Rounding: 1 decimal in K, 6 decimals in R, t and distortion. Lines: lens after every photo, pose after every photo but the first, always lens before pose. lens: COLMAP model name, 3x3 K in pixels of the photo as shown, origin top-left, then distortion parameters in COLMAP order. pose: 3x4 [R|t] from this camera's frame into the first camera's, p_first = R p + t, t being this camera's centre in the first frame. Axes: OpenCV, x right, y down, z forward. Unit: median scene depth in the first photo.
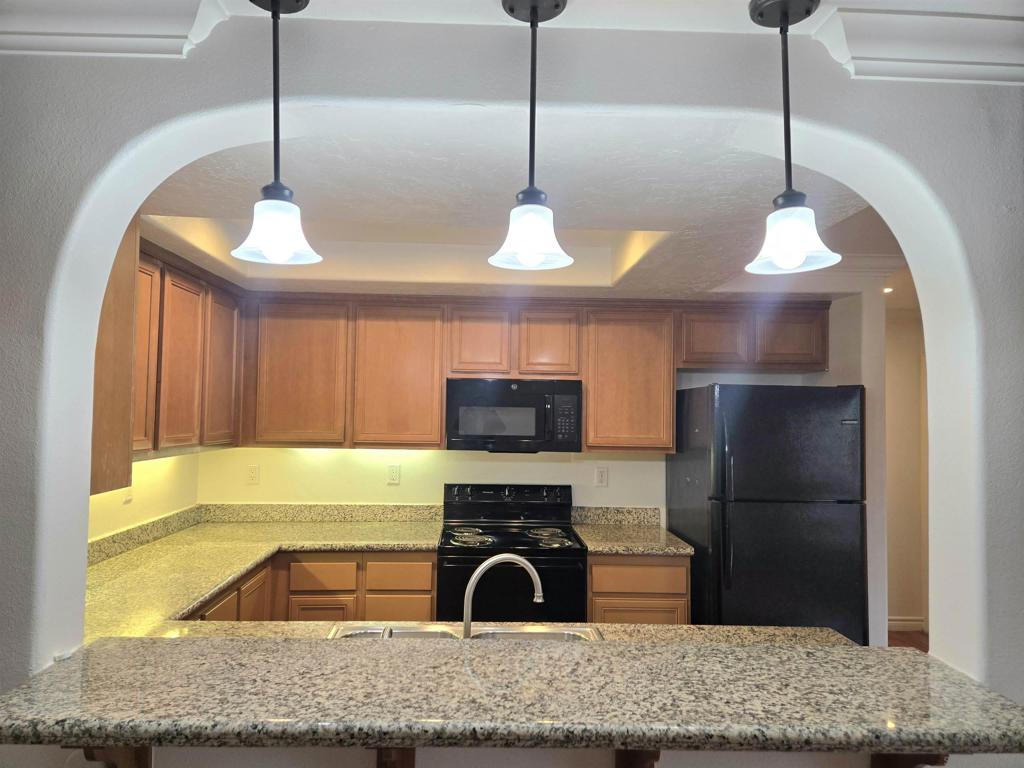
lens RADIAL K [[676.1, 0, 507.0], [0, 676.1, 383.9], [0, 0, 1]] dist [0.050726, 0.000862]
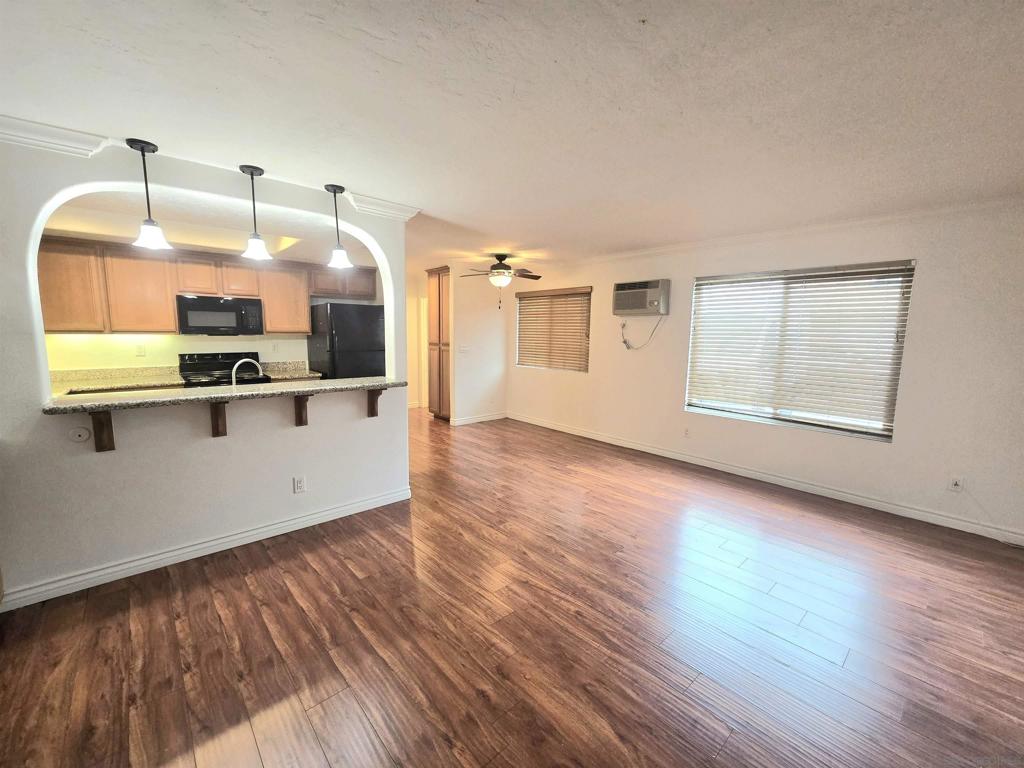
lens RADIAL K [[417.0, 0, 504.4], [0, 417.0, 386.9], [0, 0, 1]] dist [0.000004, 0.000152]
pose [[0.784488, -0.088921, 0.613736, -0.107031], [-0.025432, 0.984221, 0.175106, 0.015910], [-0.619623, -0.152977, 0.769848, -0.456797]]
